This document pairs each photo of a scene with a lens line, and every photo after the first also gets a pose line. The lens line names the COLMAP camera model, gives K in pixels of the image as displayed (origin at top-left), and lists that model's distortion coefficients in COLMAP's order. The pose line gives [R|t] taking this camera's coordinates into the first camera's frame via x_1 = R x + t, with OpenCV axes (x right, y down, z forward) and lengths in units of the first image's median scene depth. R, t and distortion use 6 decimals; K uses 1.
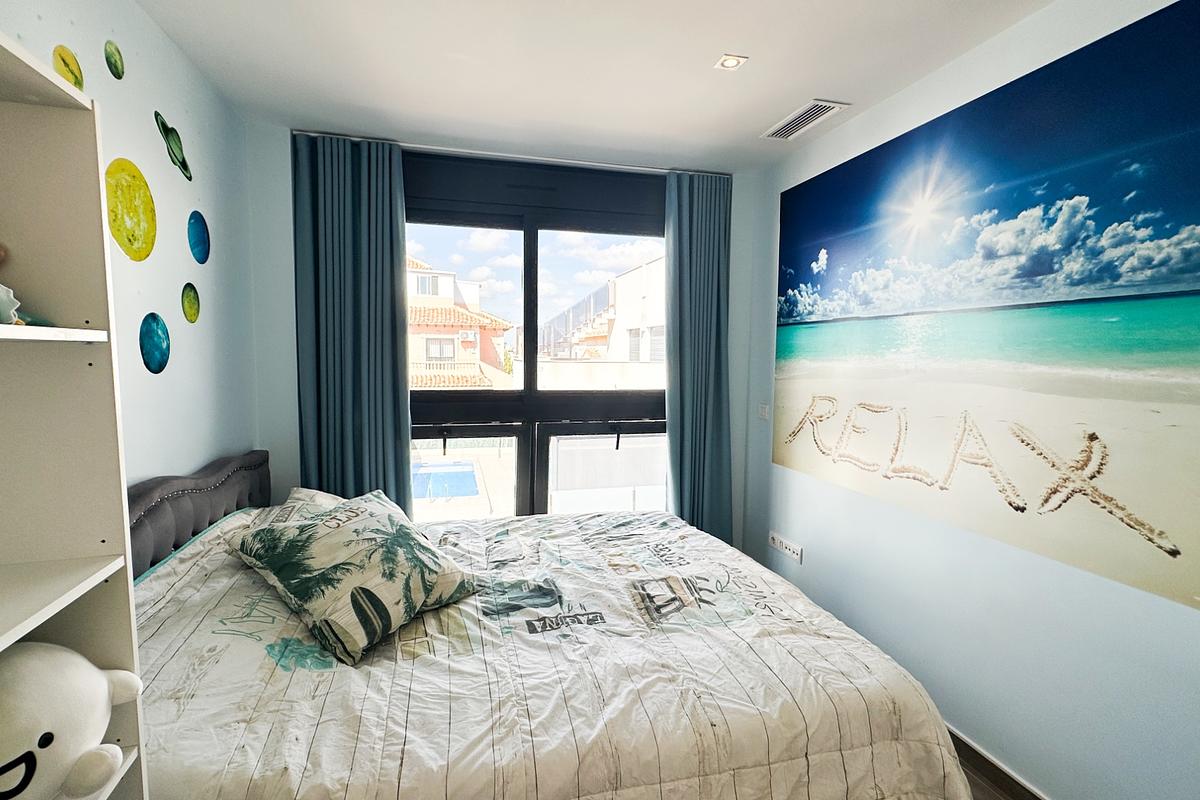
lens RADIAL K [[566.8, 0, 600.0], [0, 566.8, 400.0], [0, 0, 1]] dist [0.000416, 0.000911]
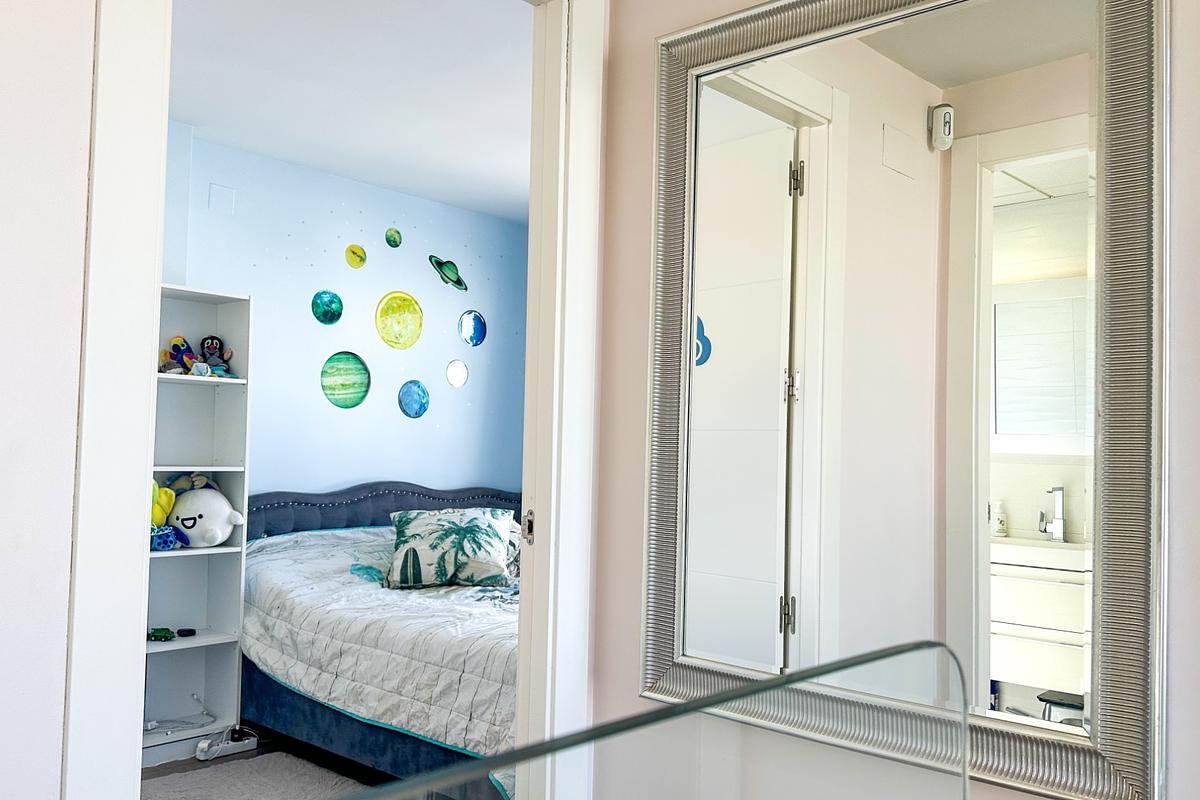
lens RADIAL K [[984.5, 0, 603.3], [0, 984.5, 406.7], [0, 0, 1]] dist [0.193601, -0.441839]
pose [[0.548396, -0.034570, -0.835504, 1.862531], [-0.085319, 0.991618, -0.097030, 0.149405], [0.831855, 0.124496, 0.540849, -0.060643]]
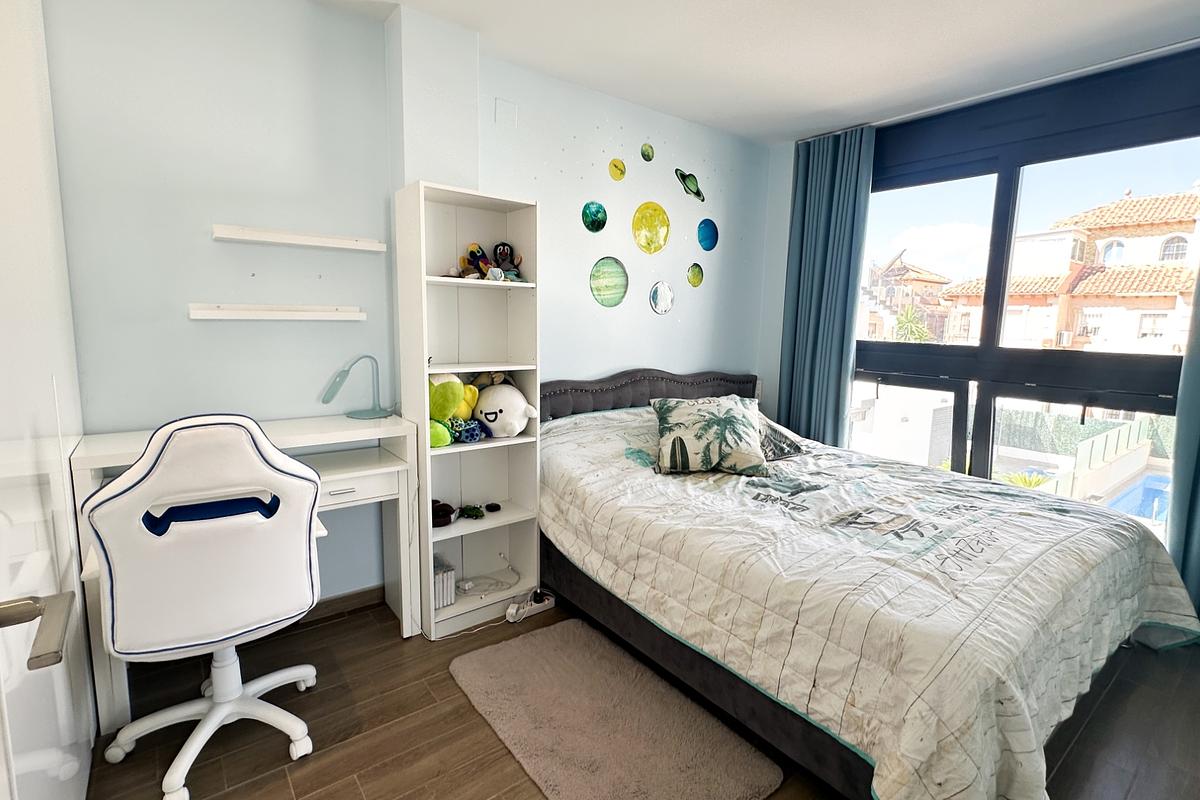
lens RADIAL K [[564.9, 0, 601.3], [0, 564.9, 397.6], [0, 0, 1]] dist [-0.000551, 0.000696]
pose [[0.385383, 0.126050, -0.914107, 0.890717], [-0.093997, 0.990836, 0.097001, 0.065025], [0.917957, 0.048541, 0.393700, 0.106053]]
